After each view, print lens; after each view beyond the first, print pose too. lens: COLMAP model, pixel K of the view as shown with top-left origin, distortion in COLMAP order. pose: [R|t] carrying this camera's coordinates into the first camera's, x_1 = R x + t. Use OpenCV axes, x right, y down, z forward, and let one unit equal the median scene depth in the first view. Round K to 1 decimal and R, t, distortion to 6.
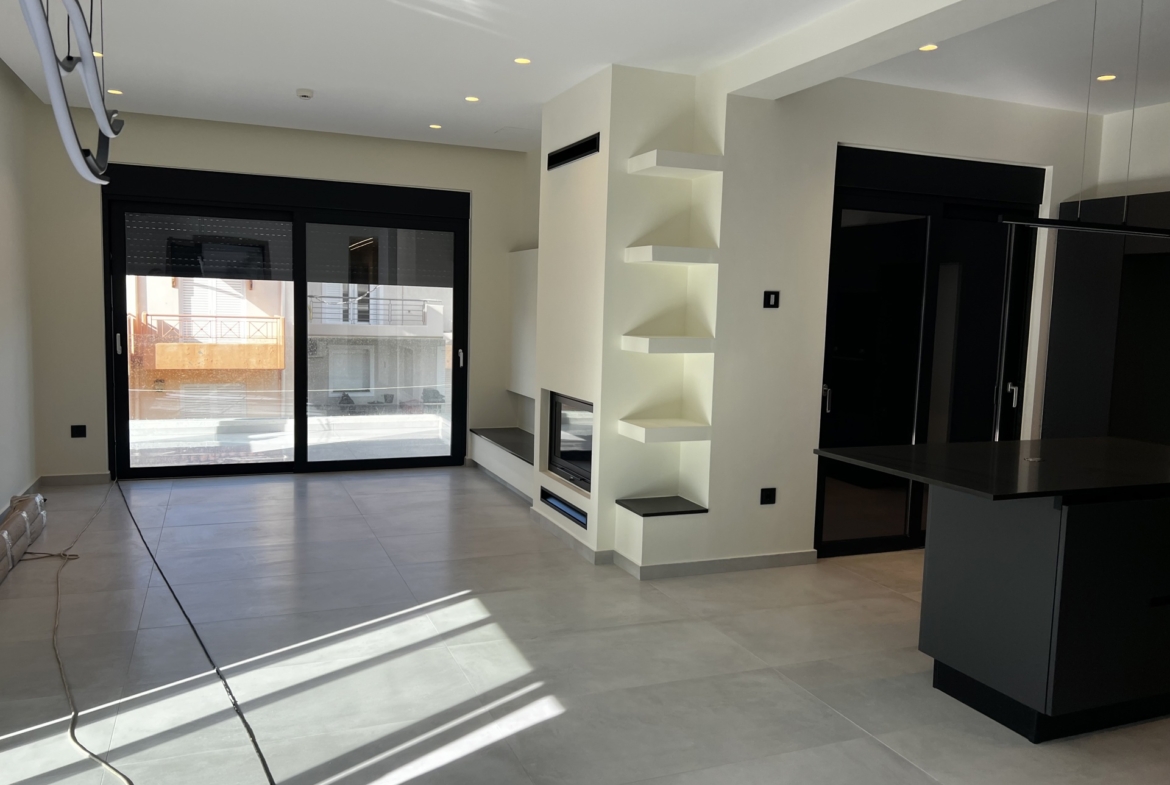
lens RADIAL K [[880.2, 0, 595.5], [0, 880.2, 385.7], [0, 0, 1]] dist [0.030871, -0.024371]
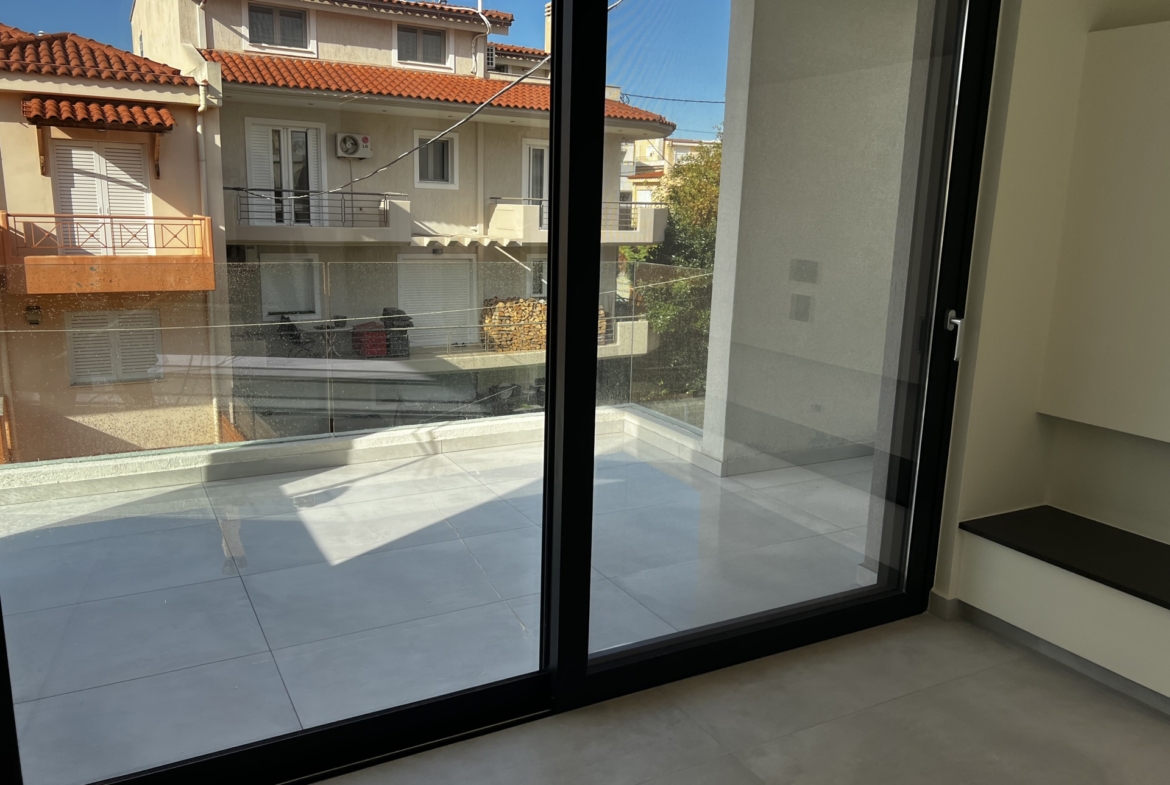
lens RADIAL K [[880.2, 0, 587.4], [0, 880.2, 391.5], [0, 0, 1]] dist [0.030871, -0.024371]
pose [[0.994380, -0.025785, 0.102684, -0.124085], [0.013239, 0.992560, 0.121034, -0.020103], [-0.105041, -0.118994, 0.987323, 0.238073]]
